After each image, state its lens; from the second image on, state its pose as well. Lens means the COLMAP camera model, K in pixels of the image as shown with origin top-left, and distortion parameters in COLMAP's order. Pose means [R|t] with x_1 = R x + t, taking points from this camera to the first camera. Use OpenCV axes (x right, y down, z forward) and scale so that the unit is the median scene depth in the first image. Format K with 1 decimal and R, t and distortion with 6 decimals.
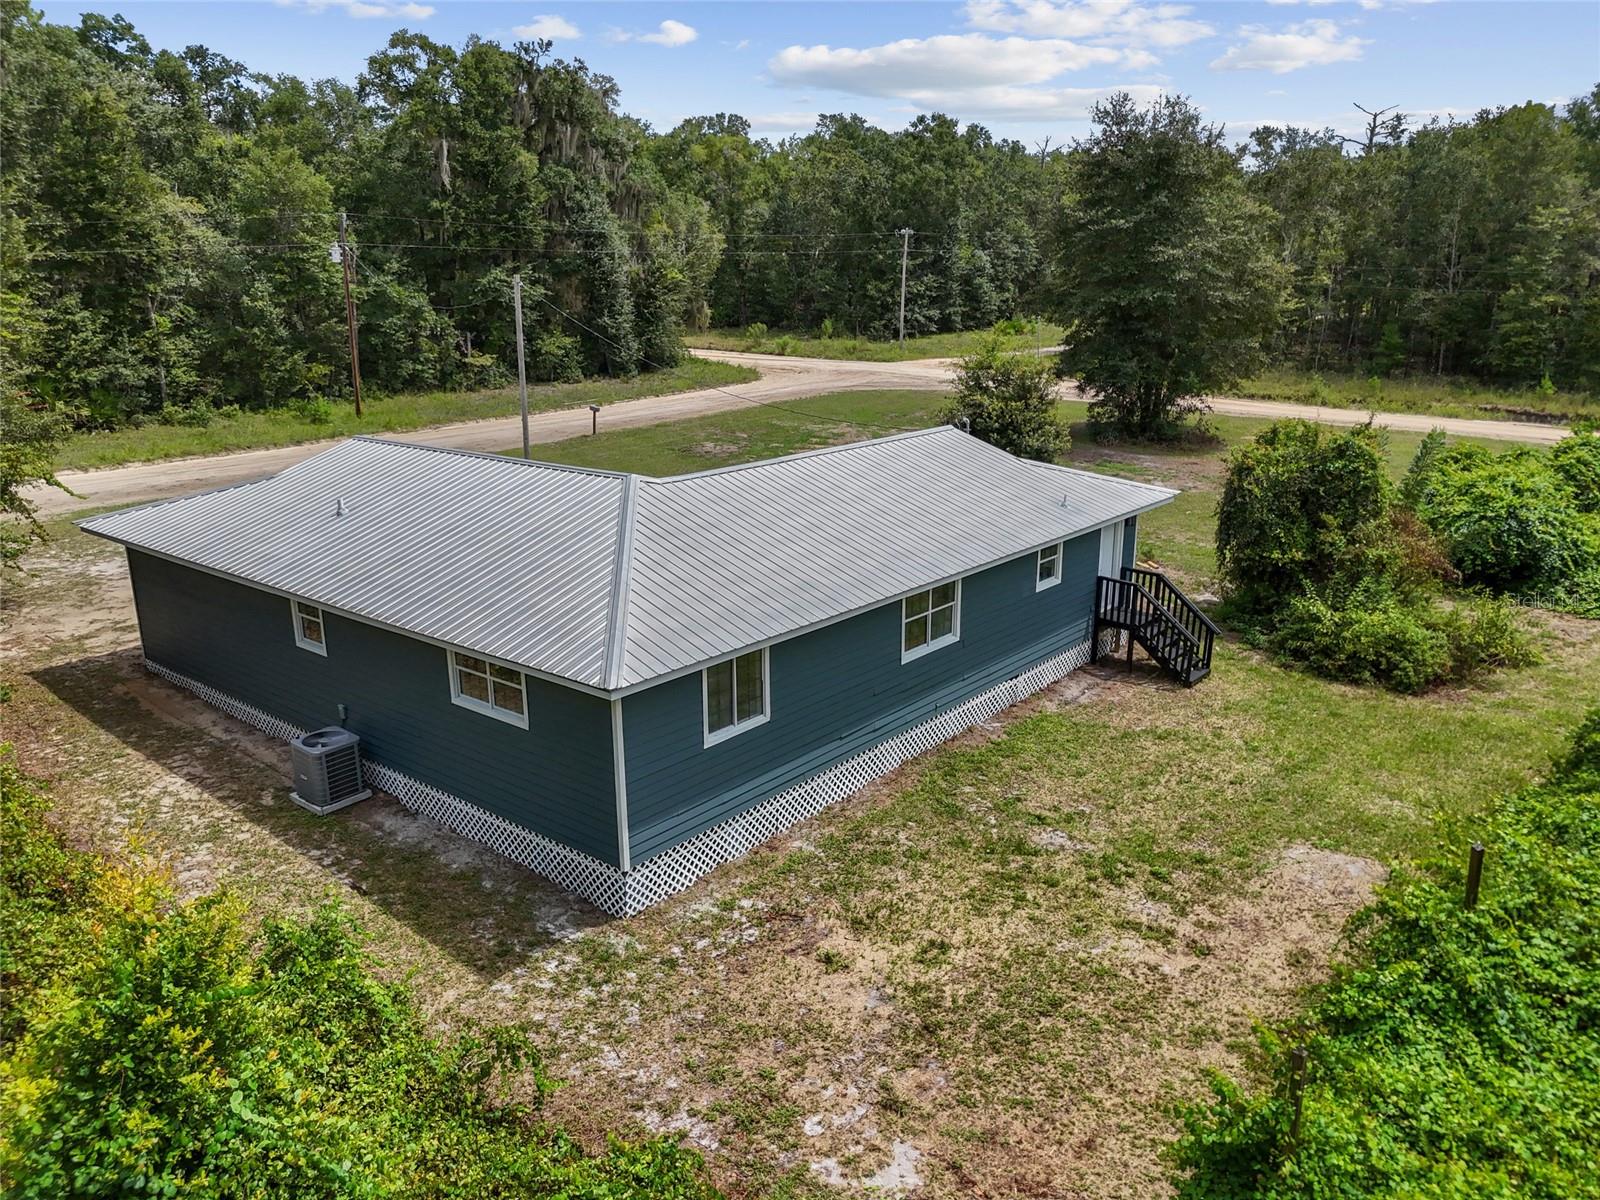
lens RADIAL K [[1182.9, 0, 800.0], [0, 1182.9, 600.0], [0, 0, 1]] dist [0.063264, -0.064747]
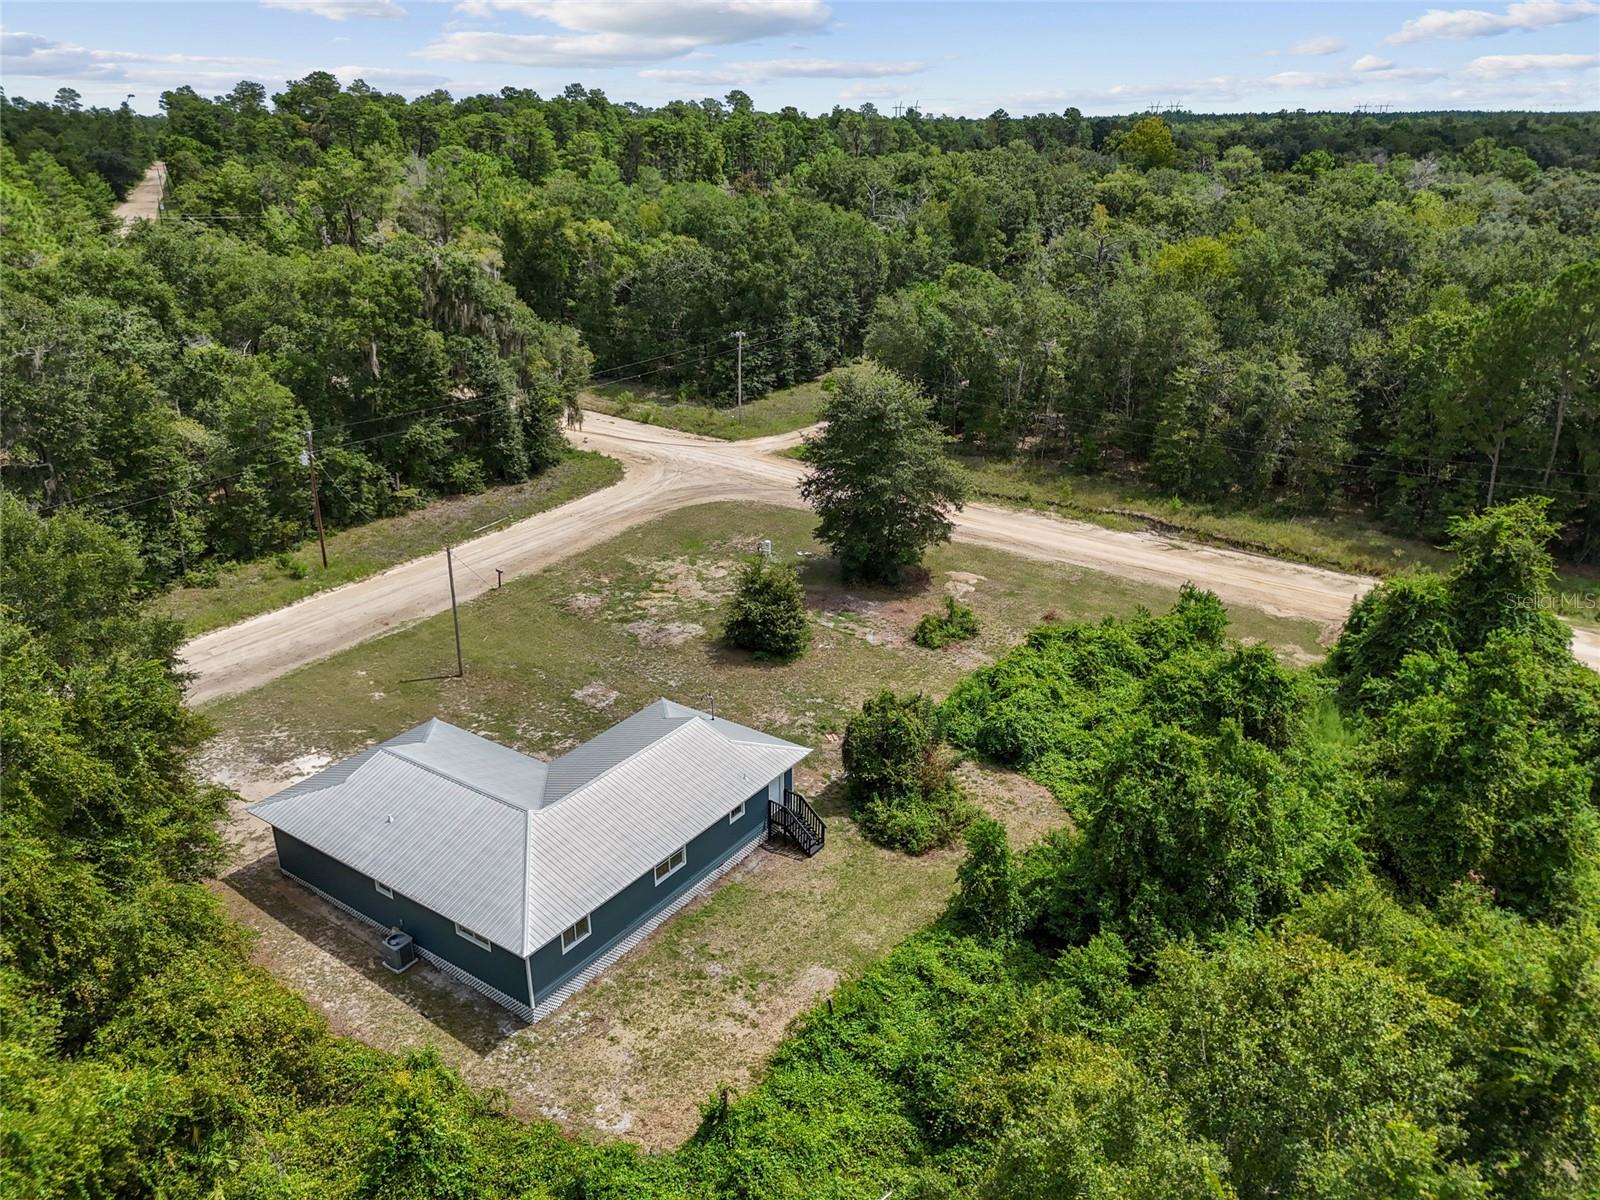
lens RADIAL K [[1182.9, 0, 800.0], [0, 1182.9, 600.0], [0, 0, 1]] dist [0.063264, -0.064747]
pose [[0.996572, -0.028439, 0.077685, 0.200557], [0.019267, 0.993020, 0.116365, -0.742854], [-0.080452, -0.114469, 0.990164, -1.189722]]
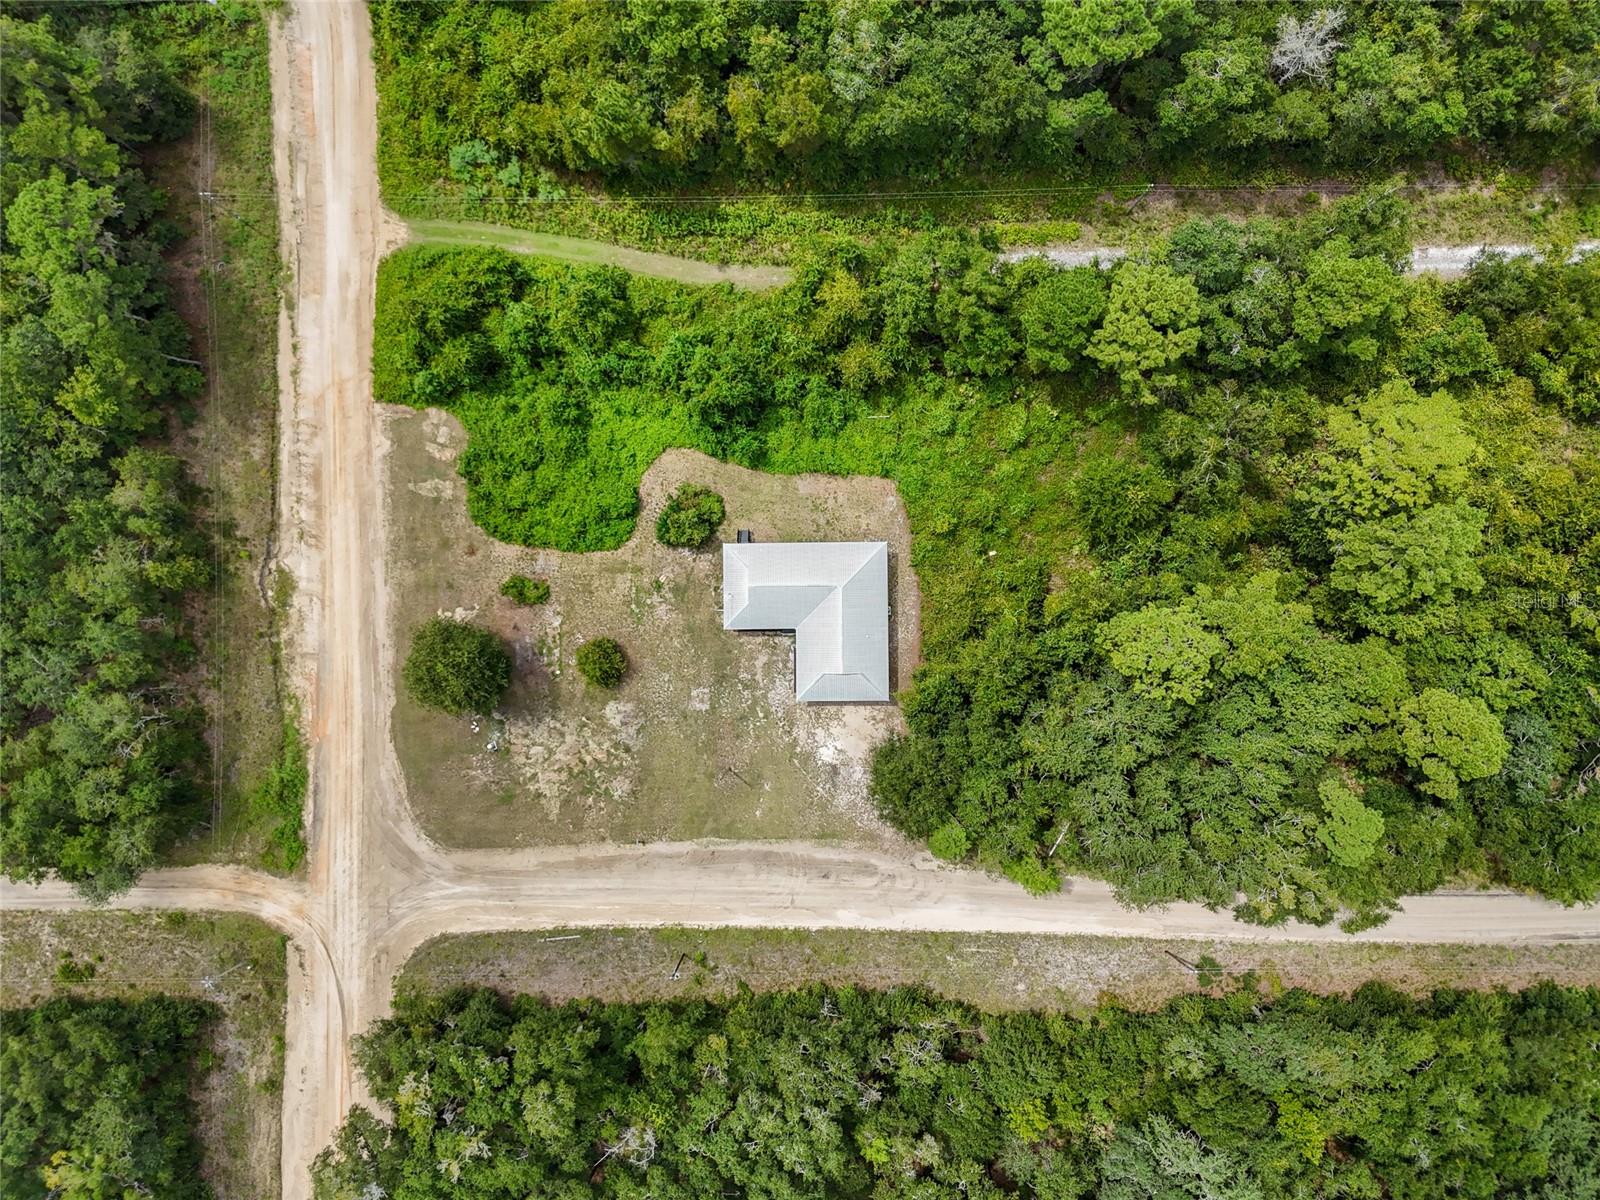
lens RADIAL K [[1210.8, 0, 800.0], [0, 1210.8, 600.0], [0, 0, 1]] dist [0.072425, -0.079194]
pose [[-0.645694, -0.763033, 0.029315, -0.220851], [0.239456, -0.165879, 0.956632, -5.866843], [-0.725080, 0.624711, 0.289820, -0.537650]]
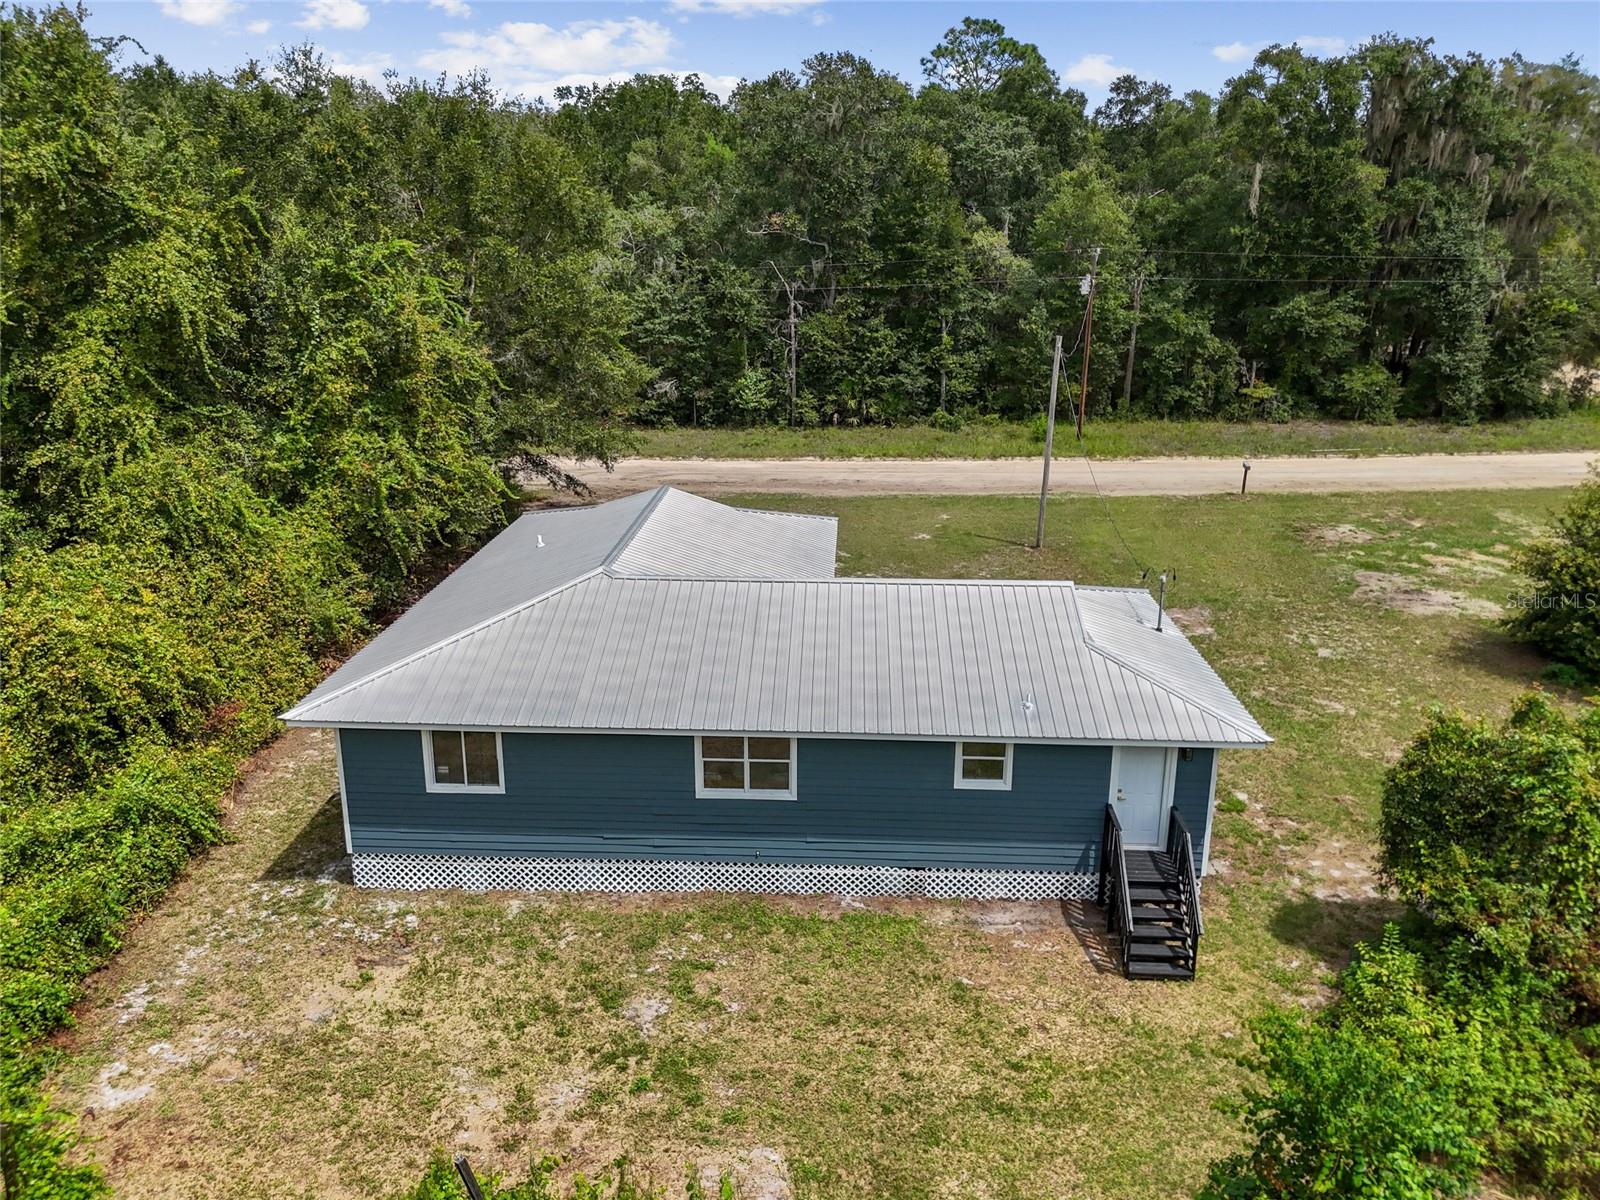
lens RADIAL K [[1210.8, 0, 800.0], [0, 1210.8, 600.0], [0, 0, 1]] dist [0.072425, -0.079194]
pose [[0.610499, 0.238480, -0.755260, 0.913900], [-0.221012, 0.967007, 0.126691, -0.272044], [0.760555, 0.089577, 0.643064, 0.365081]]
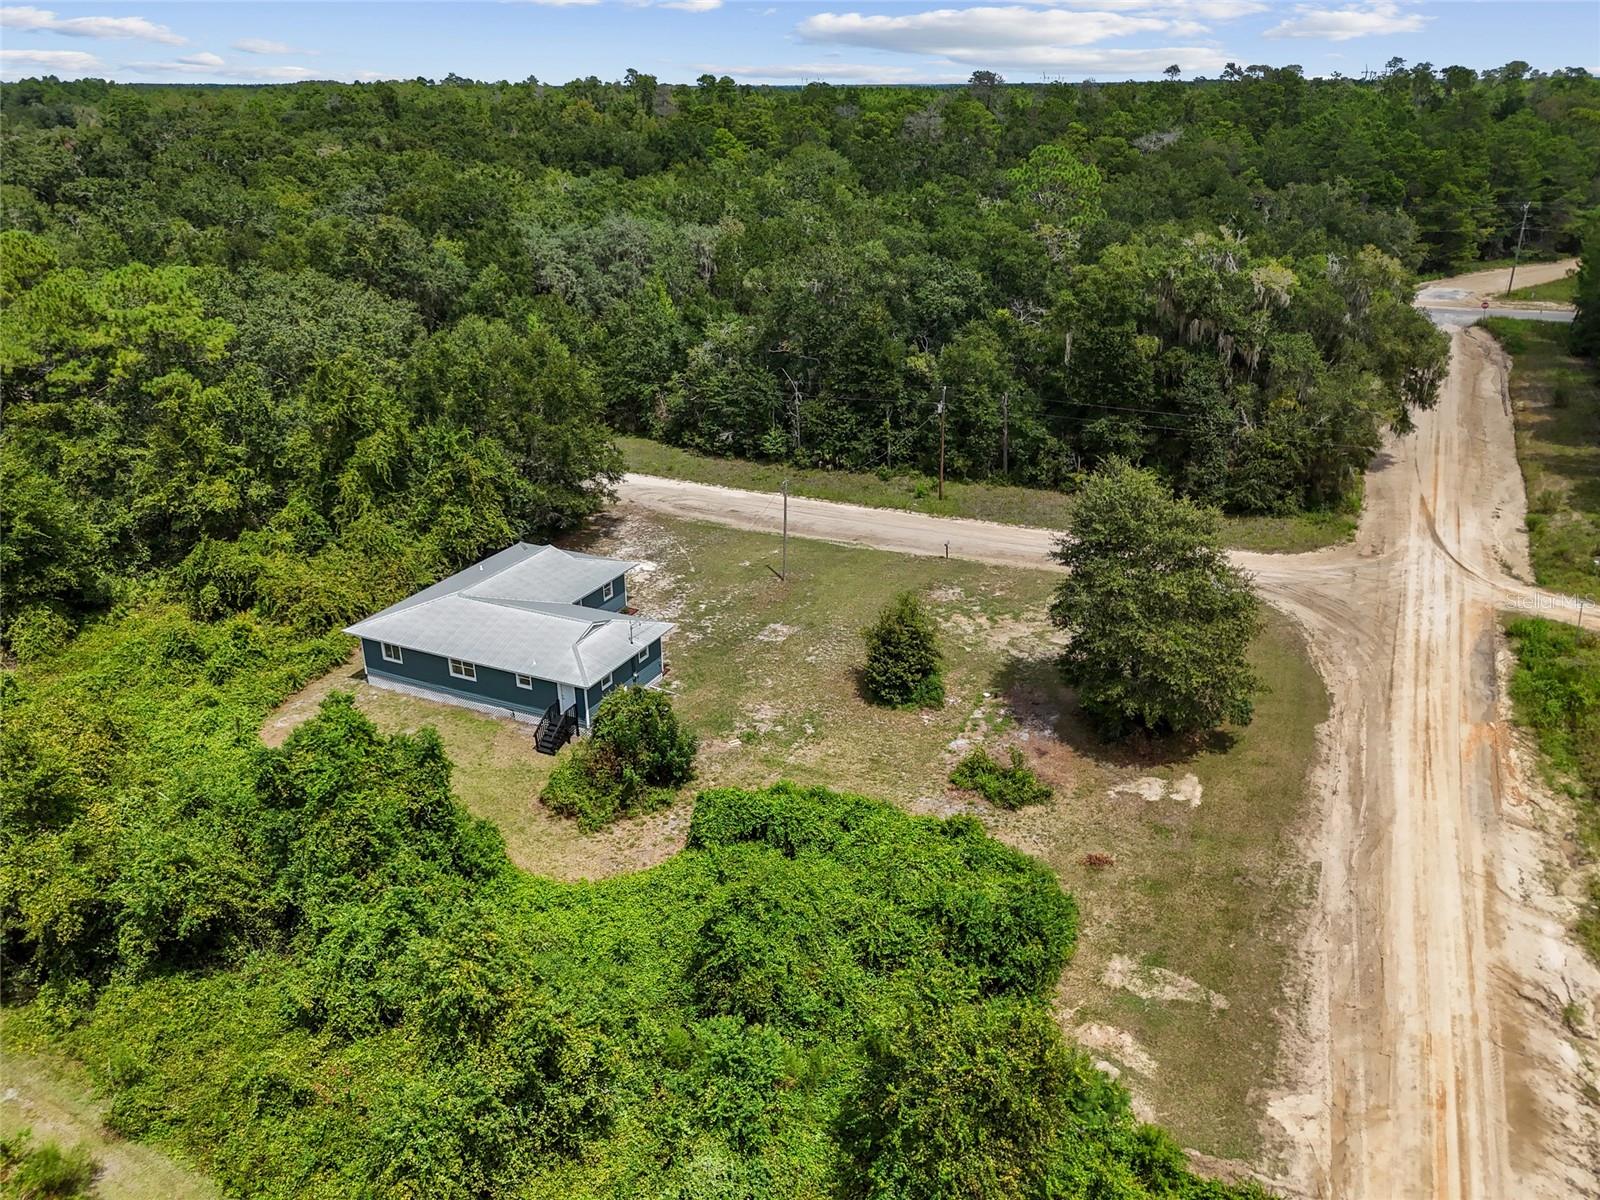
lens RADIAL K [[1210.8, 0, 800.0], [0, 1210.8, 600.0], [0, 0, 1]] dist [0.072425, -0.079194]
pose [[0.243114, 0.383930, -0.890782, 3.238084], [-0.252701, 0.911692, 0.323974, -1.469301], [0.936503, 0.146339, 0.318665, 0.805221]]
